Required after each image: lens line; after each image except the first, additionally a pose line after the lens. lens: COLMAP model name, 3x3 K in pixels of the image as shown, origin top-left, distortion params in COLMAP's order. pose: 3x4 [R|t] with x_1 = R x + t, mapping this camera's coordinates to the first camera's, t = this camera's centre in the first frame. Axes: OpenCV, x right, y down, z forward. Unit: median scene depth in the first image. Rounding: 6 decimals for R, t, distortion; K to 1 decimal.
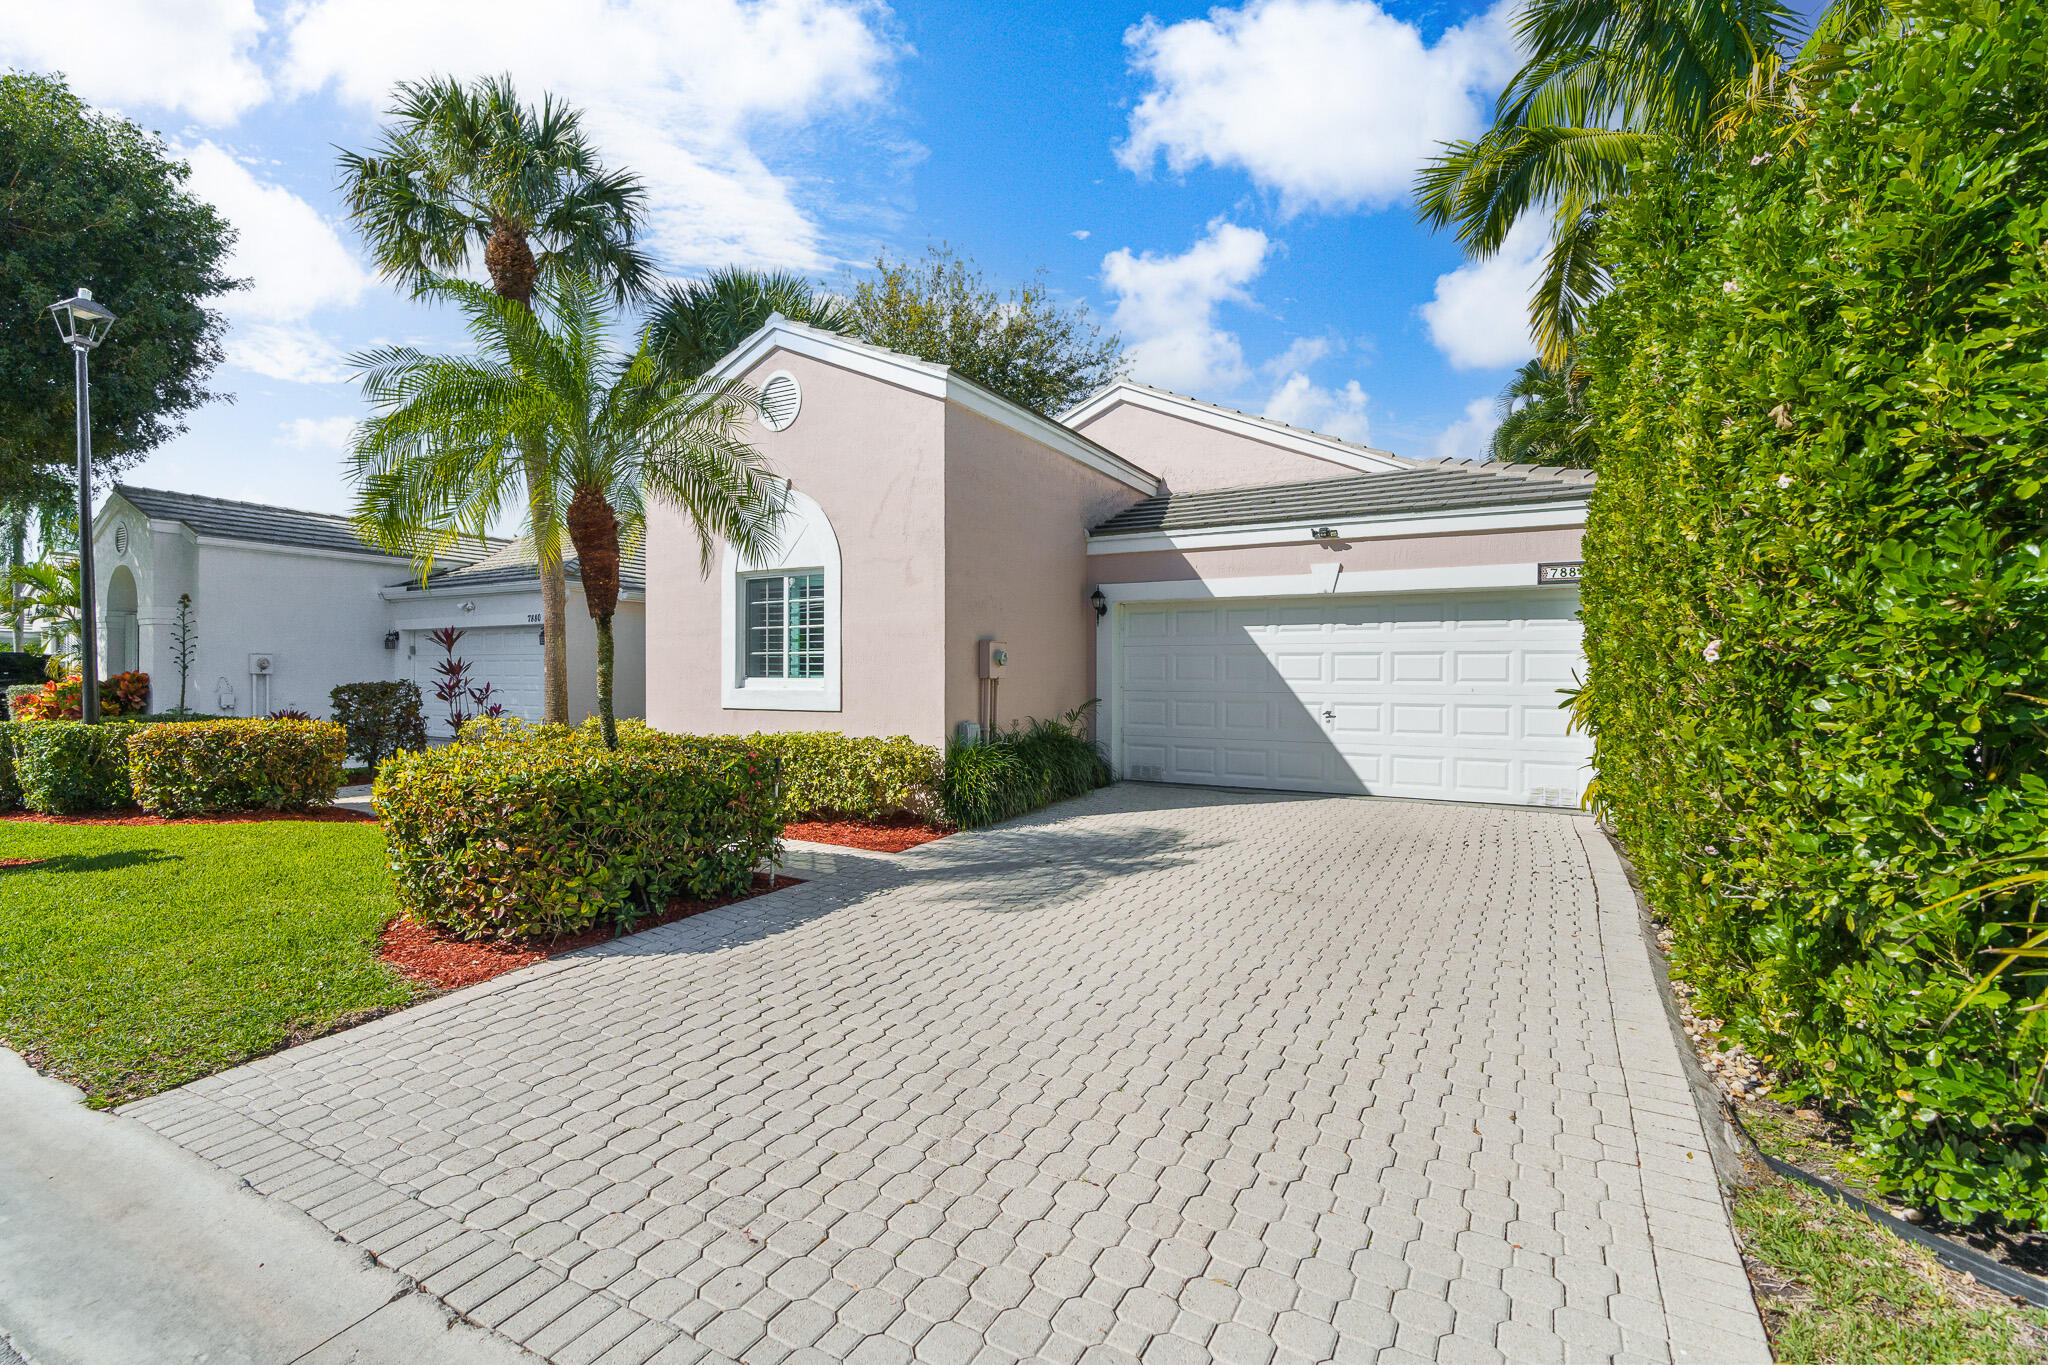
lens RADIAL K [[926.7, 0, 1012.5], [0, 926.7, 678.6], [0, 0, 1]] dist [-0.004857, 0.000850]
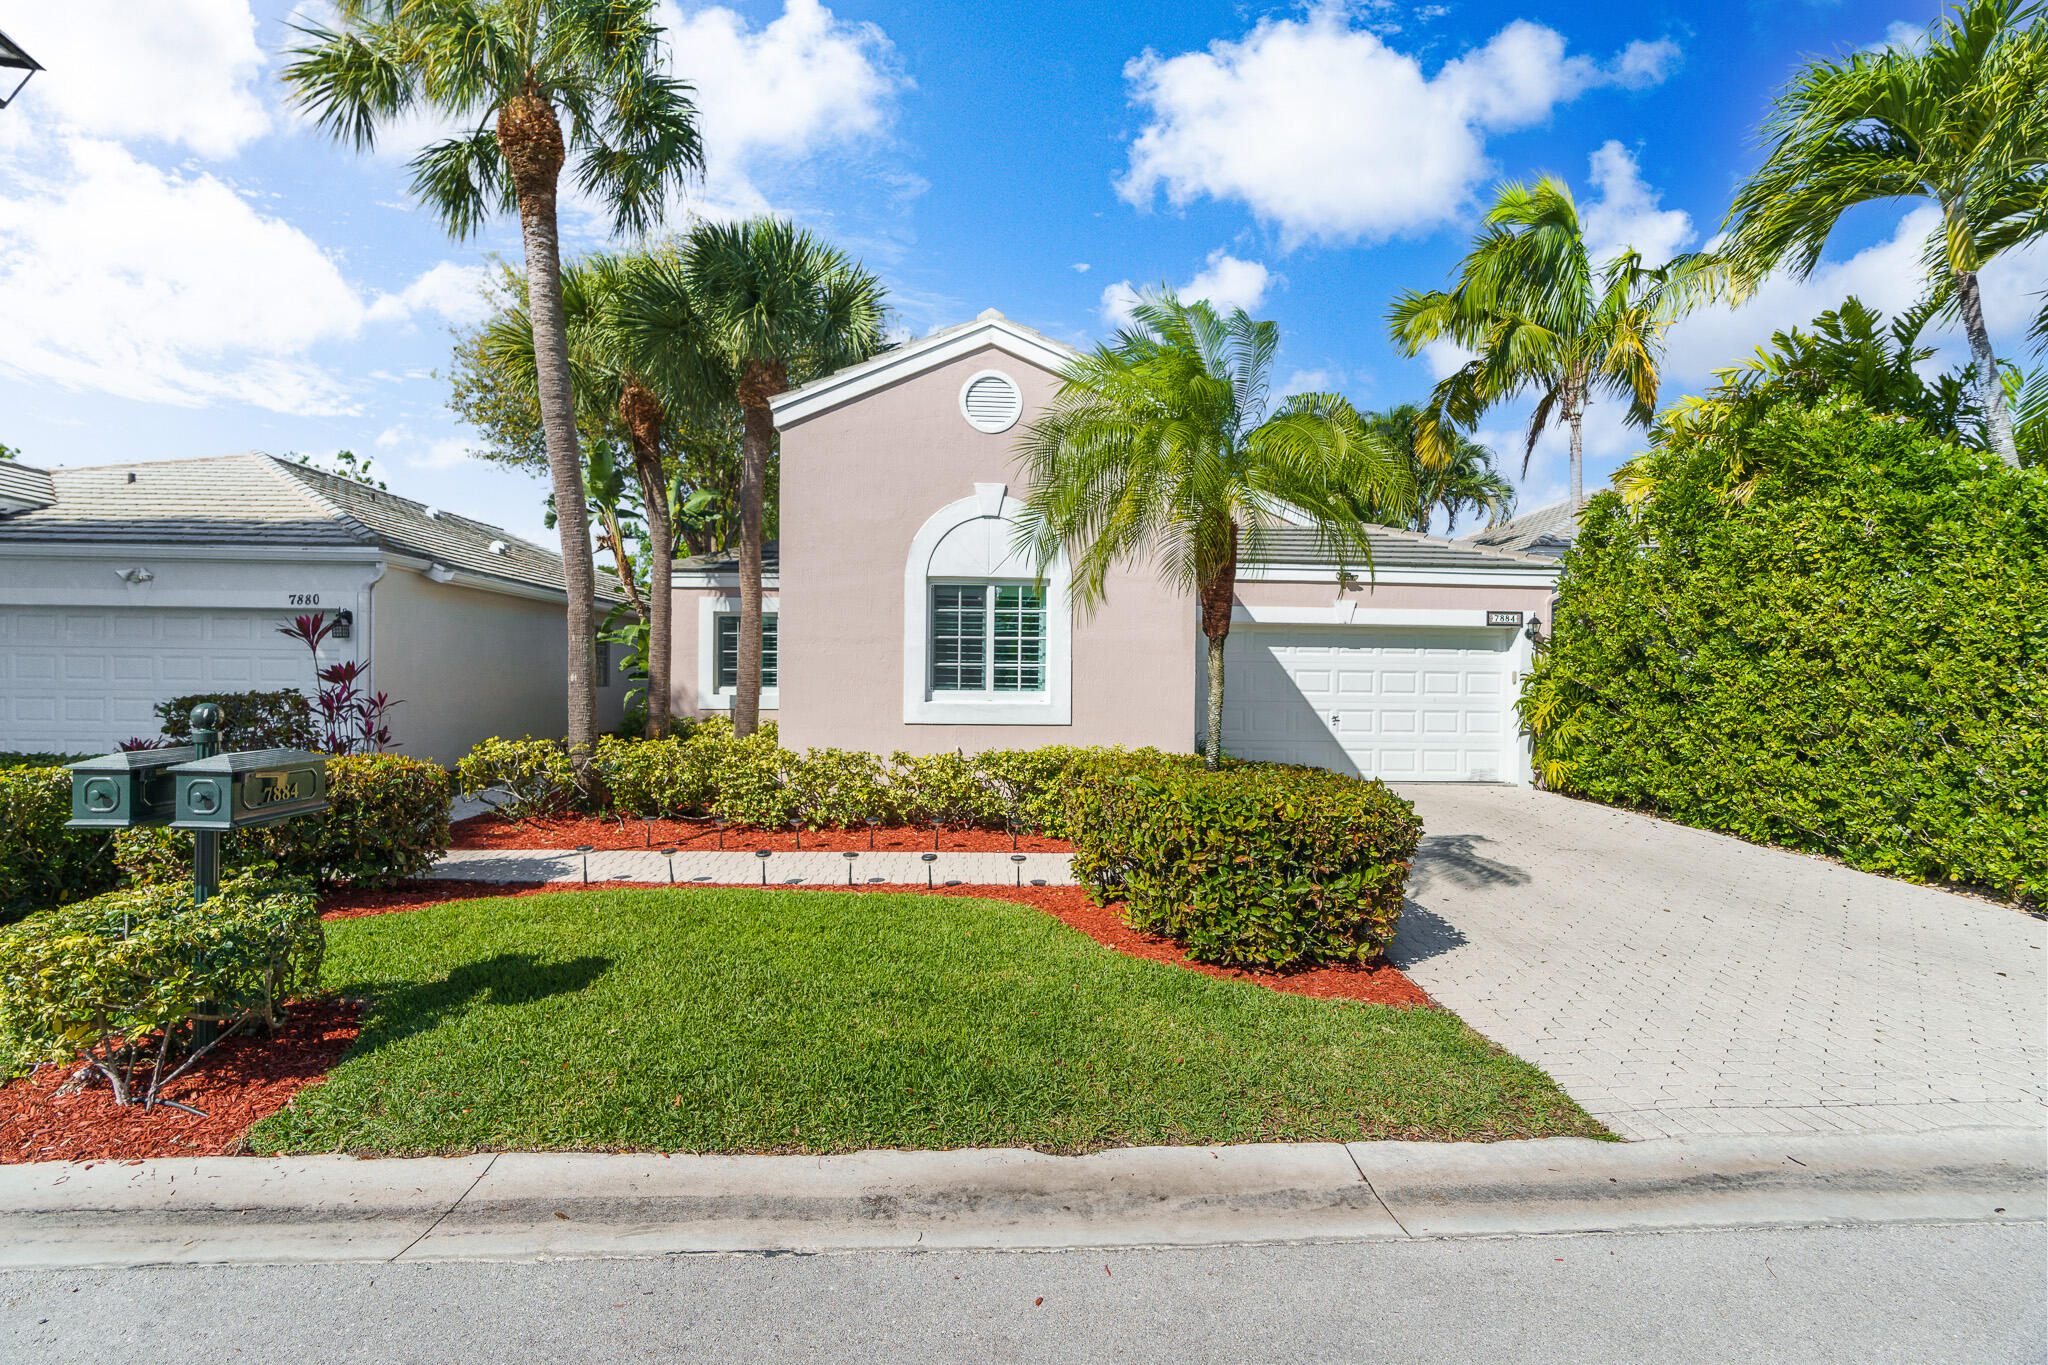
lens RADIAL K [[926.7, 0, 1012.5], [0, 926.7, 678.6], [0, 0, 1]] dist [-0.004857, 0.000850]
pose [[0.840295, 0.006497, 0.542090, -0.740575], [-0.006430, 0.999977, -0.002018, -0.011324], [-0.542091, -0.001790, 0.840318, 0.179234]]
